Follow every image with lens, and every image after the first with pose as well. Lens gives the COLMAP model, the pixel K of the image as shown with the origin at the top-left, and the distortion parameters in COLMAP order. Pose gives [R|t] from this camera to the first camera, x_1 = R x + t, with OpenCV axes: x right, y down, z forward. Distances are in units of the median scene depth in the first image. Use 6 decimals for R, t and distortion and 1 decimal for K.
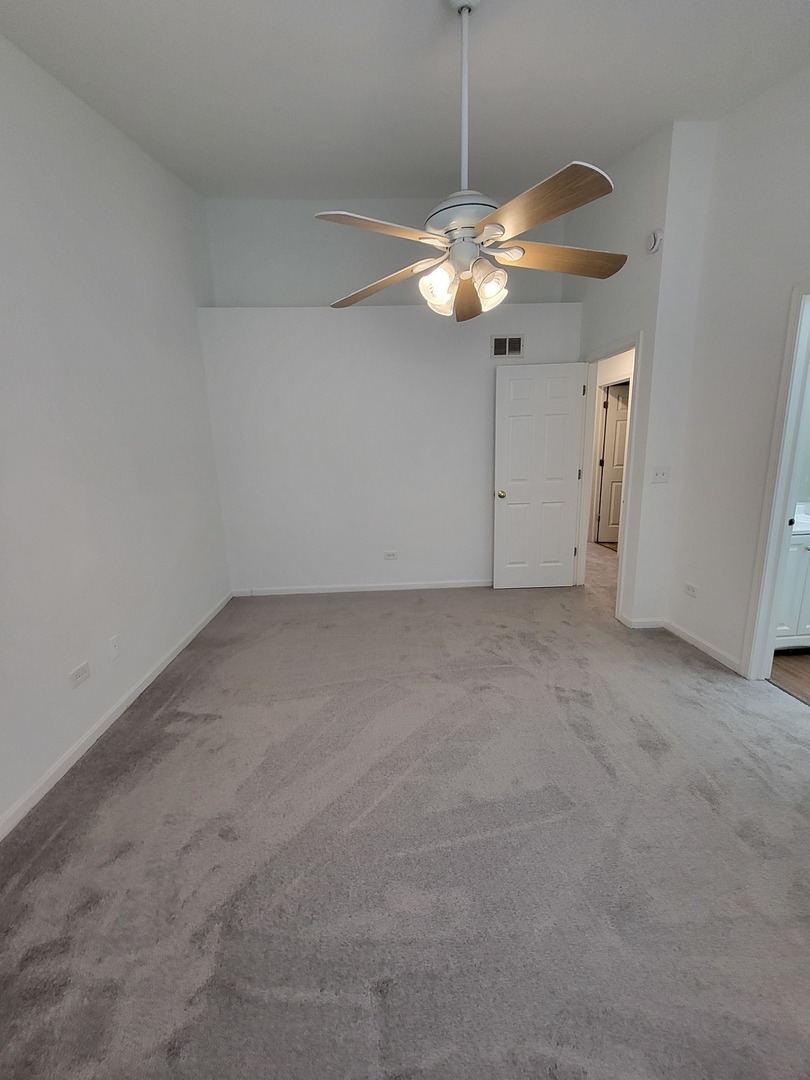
lens RADIAL K [[426.2, 0, 397.1], [0, 426.2, 533.0], [0, 0, 1]] dist [0.007230, -0.002731]
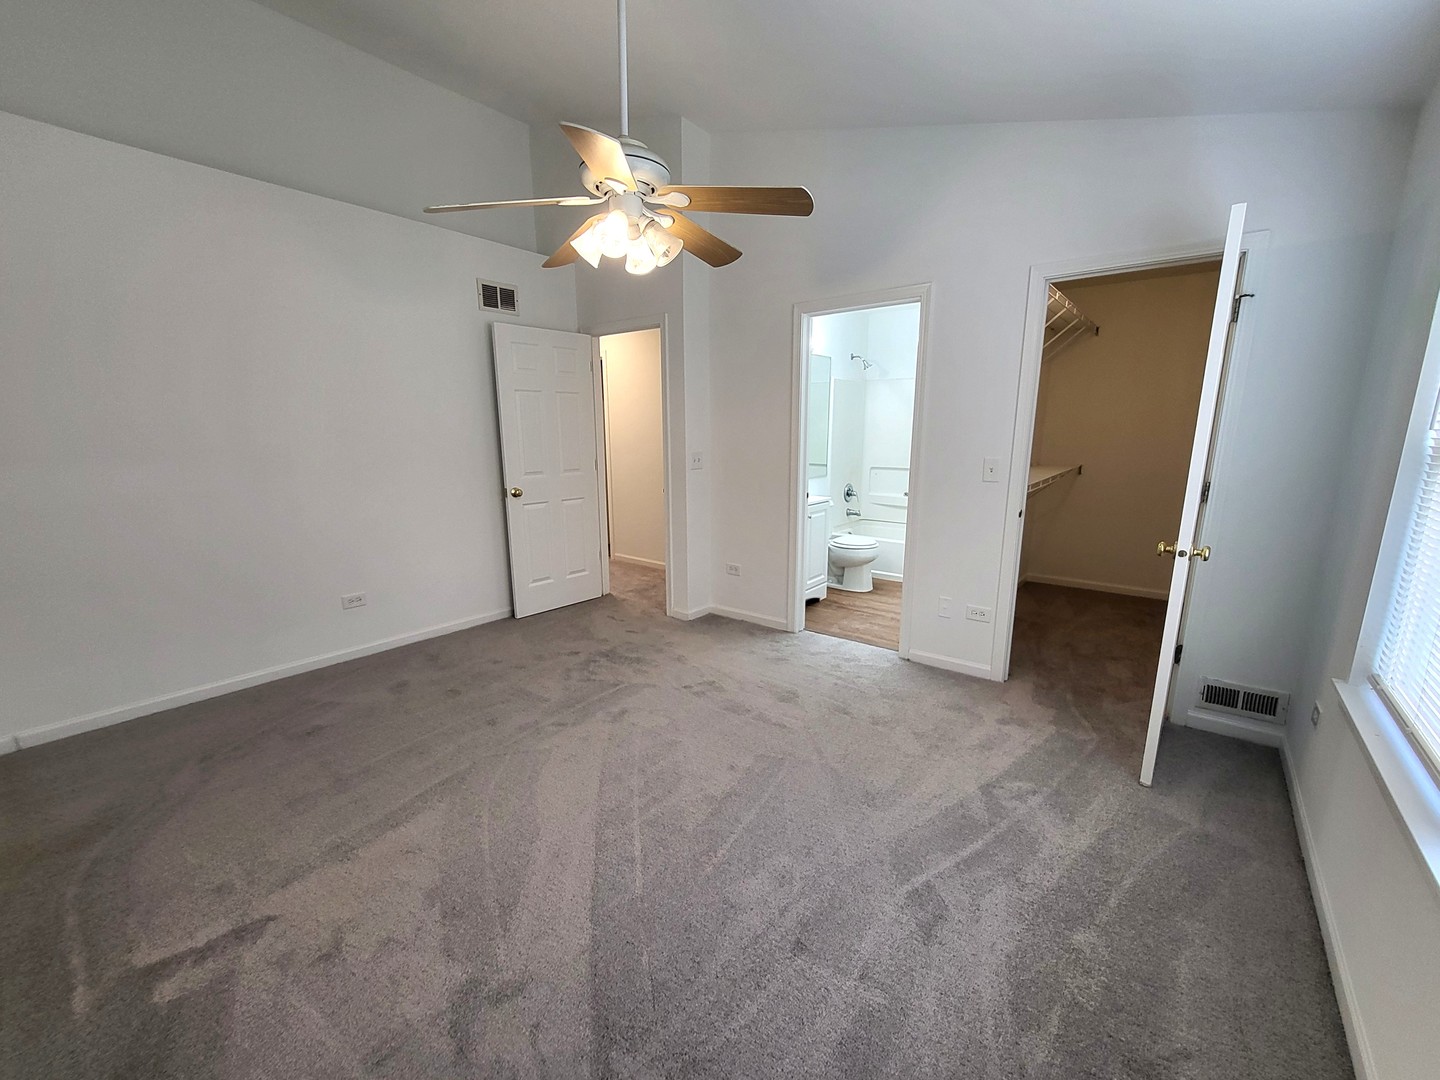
lens RADIAL K [[589.9, 0, 713.6], [0, 589.9, 550.4], [0, 0, 1]] dist [0.005987, 0.000300]
pose [[0.663707, -0.122753, 0.737852, -0.422279], [0.132908, 0.990099, 0.045165, 0.014897], [-0.736090, 0.068090, 0.673450, 0.054274]]
